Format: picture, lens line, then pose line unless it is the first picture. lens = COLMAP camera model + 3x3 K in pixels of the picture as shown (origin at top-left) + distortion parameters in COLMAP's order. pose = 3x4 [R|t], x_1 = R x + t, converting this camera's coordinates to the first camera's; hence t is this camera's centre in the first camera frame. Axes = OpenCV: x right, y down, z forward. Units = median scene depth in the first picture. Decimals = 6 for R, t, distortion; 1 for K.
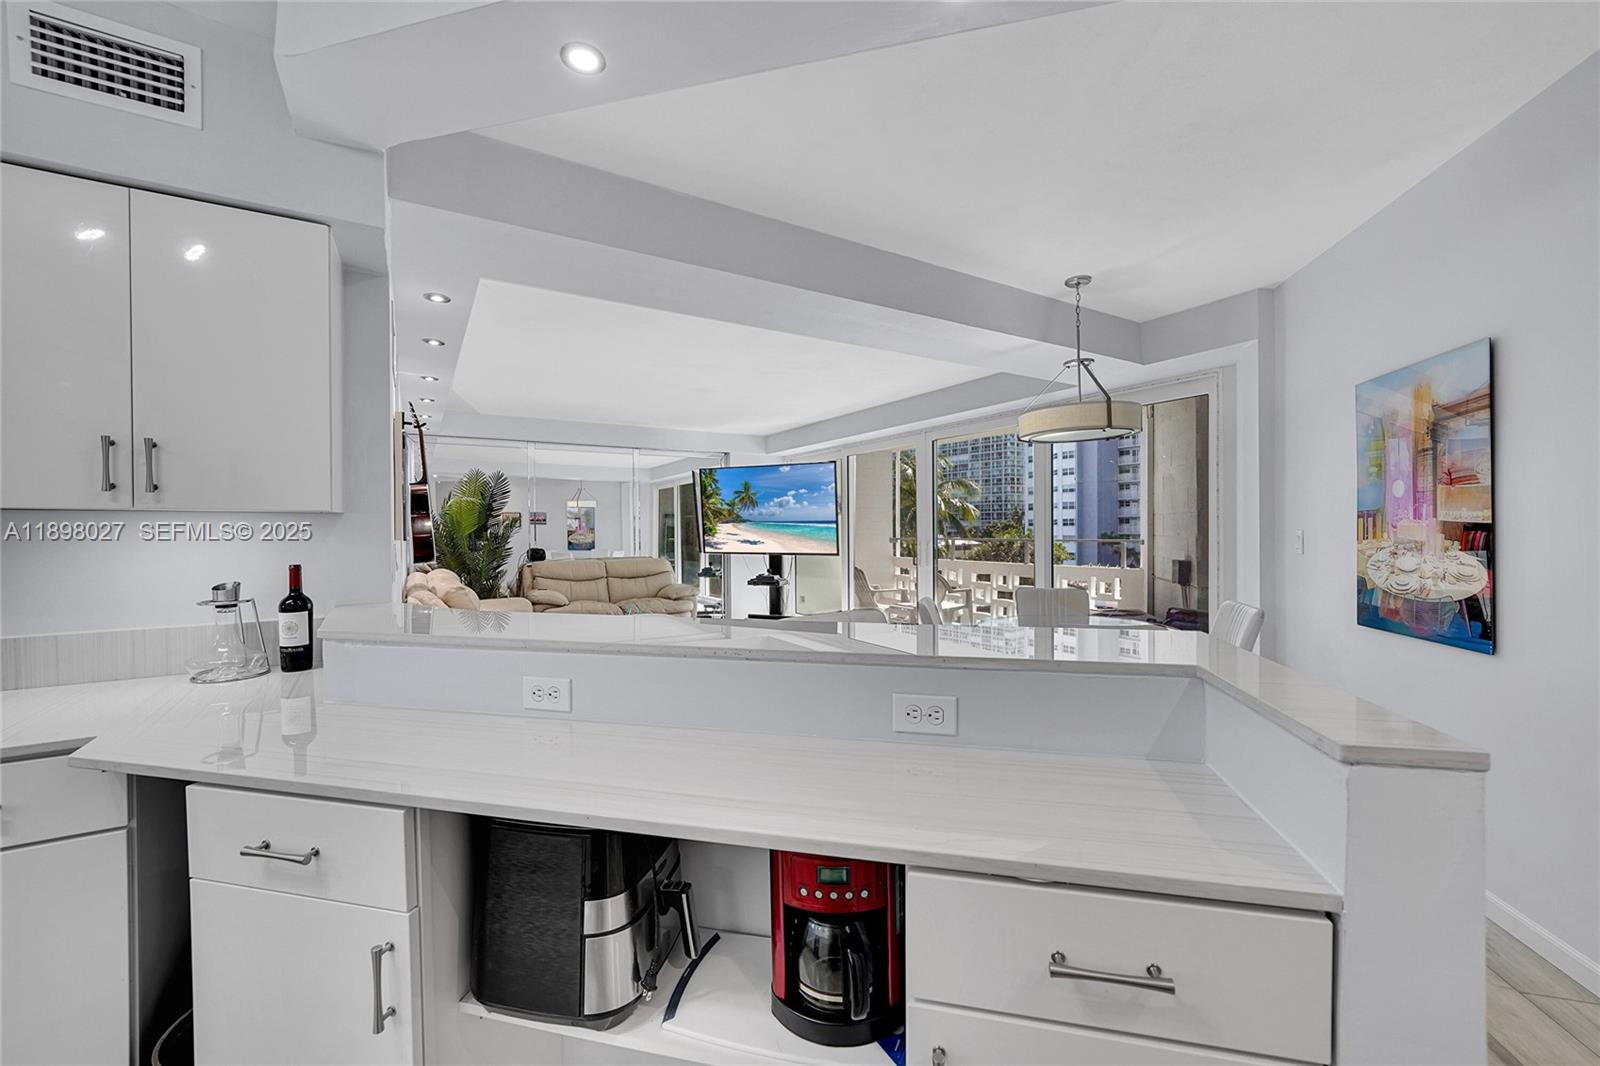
lens RADIAL K [[629.1, 0, 798.9], [0, 629.1, 534.7], [0, 0, 1]] dist [-0.009296, 0.003124]
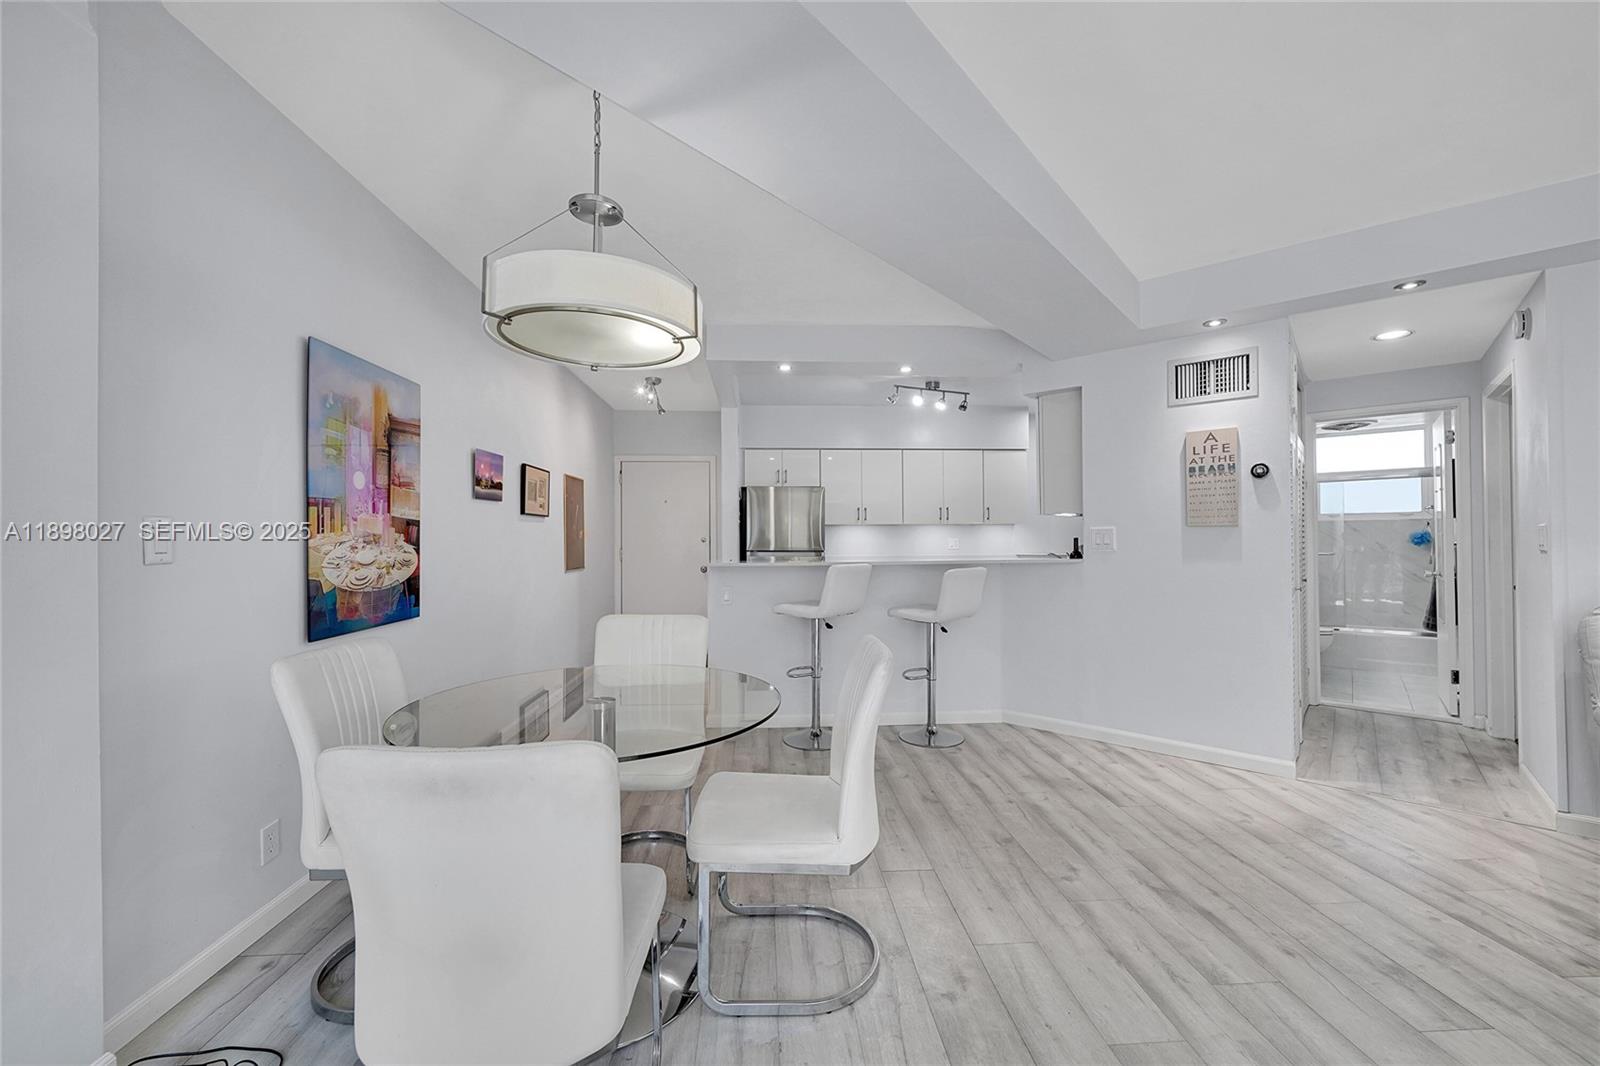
lens RADIAL K [[629.1, 0, 804.9], [0, 629.1, 531.0], [0, 0, 1]] dist [-0.009296, 0.003124]
pose [[-0.954164, 0.010540, -0.299099, 0.194367], [0.012162, 0.999920, -0.003561, 0.005459], [0.299038, -0.007035, -0.954215, 0.700489]]
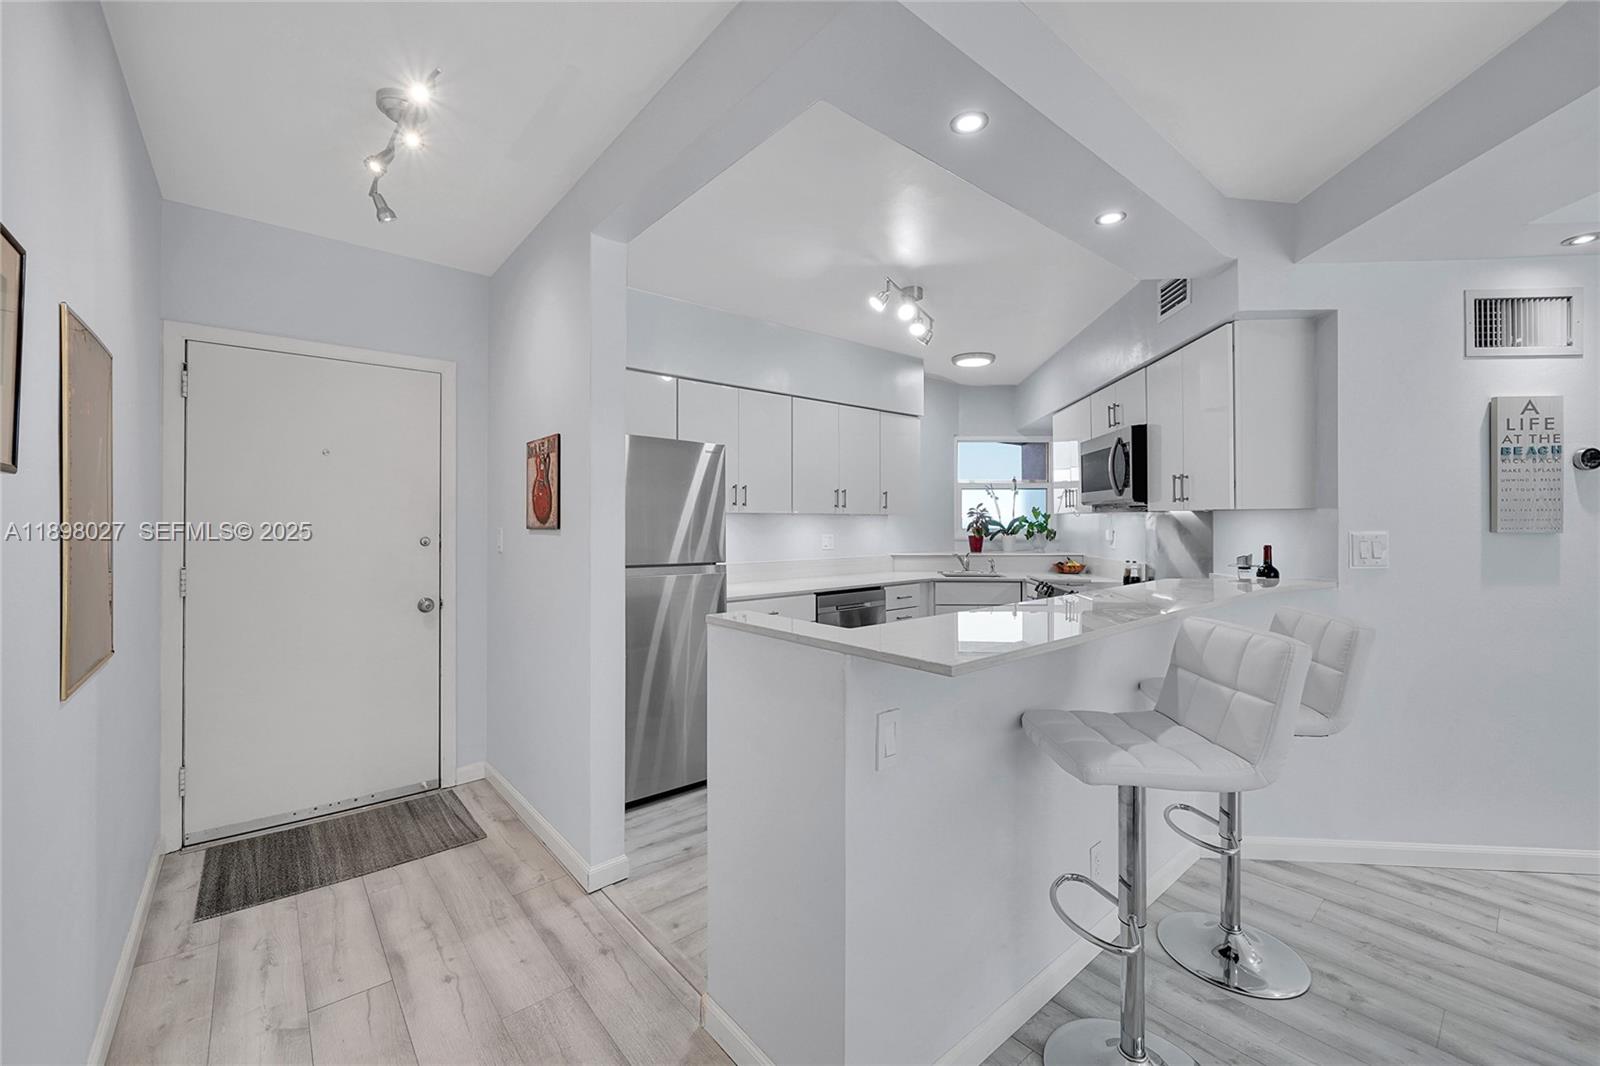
lens RADIAL K [[644.2, 0, 795.7], [0, 644.2, 515.9], [0, 0, 1]] dist [-0.001543, 0.000227]
pose [[-0.588640, 0.003354, -0.808388, 0.261487], [-0.000241, 0.999991, 0.004325, -0.006425], [0.808395, 0.002741, -0.588634, 0.244288]]
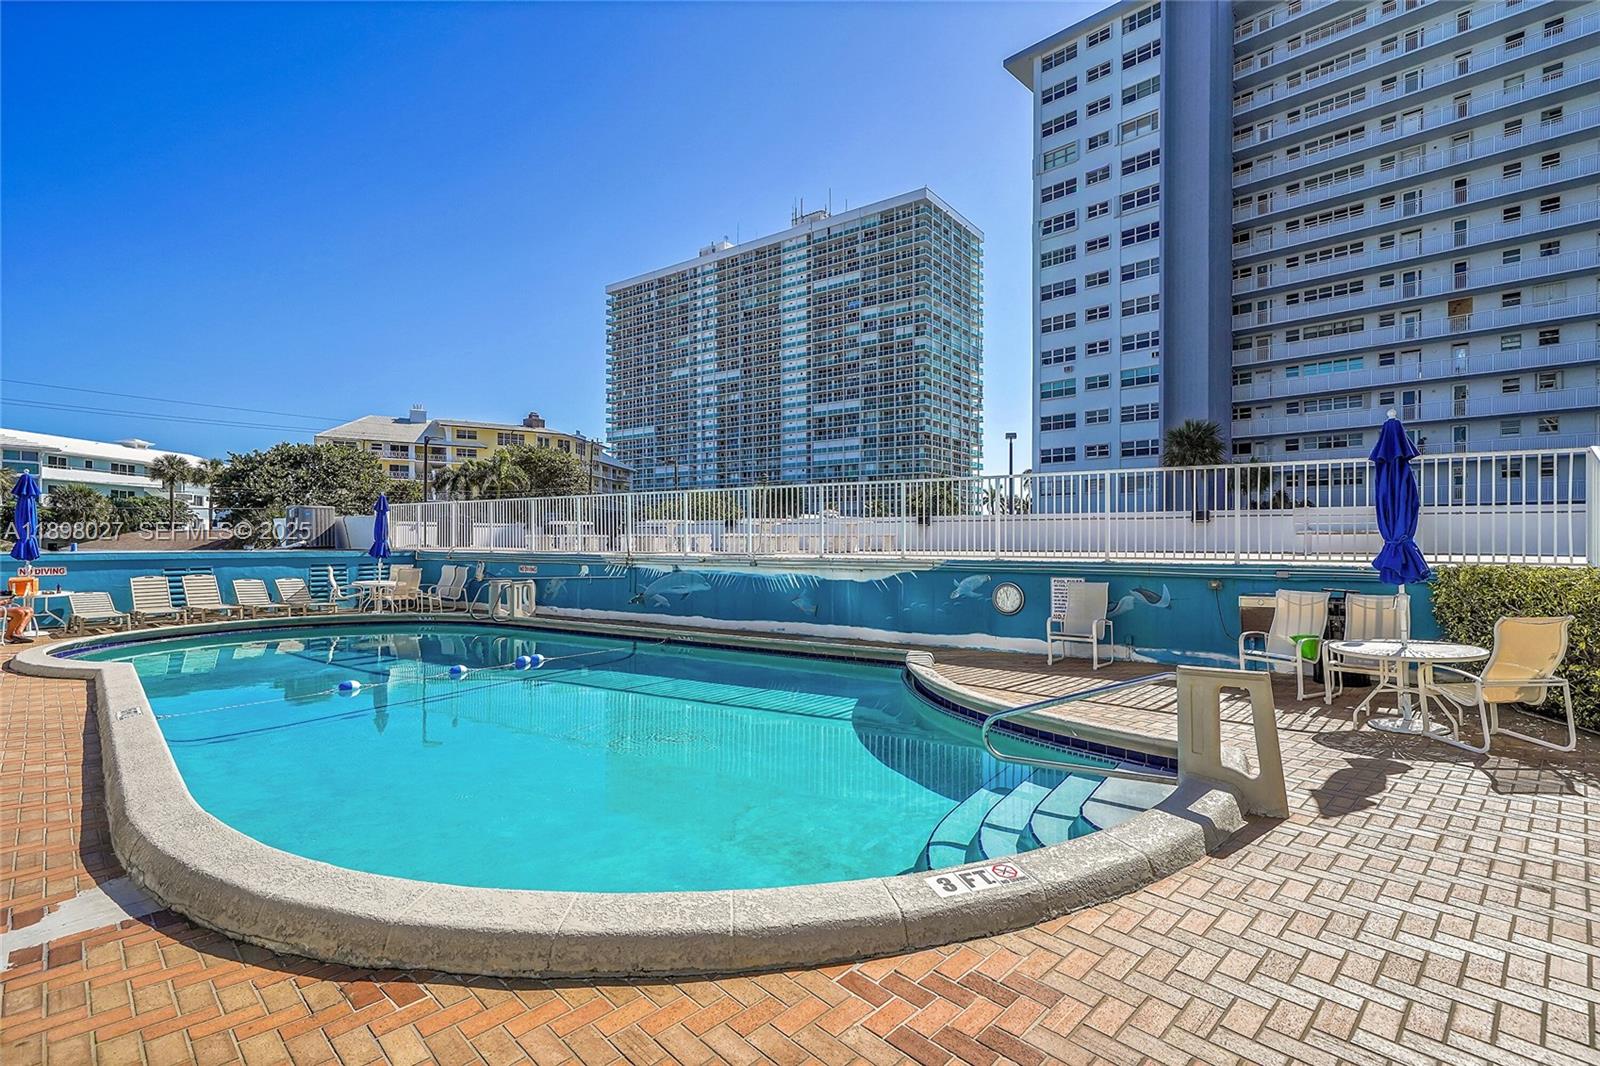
lens RADIAL K [[768.9, 0, 805.8], [0, 768.9, 543.2], [0, 0, 1]] dist [0.006728, 0.003122]
pose [[0.969108, 0.008425, 0.246494, 0.659009], [-0.006060, 0.999928, -0.010351, 0.872205], [-0.246563, 0.008537, 0.969089, 7.273803]]
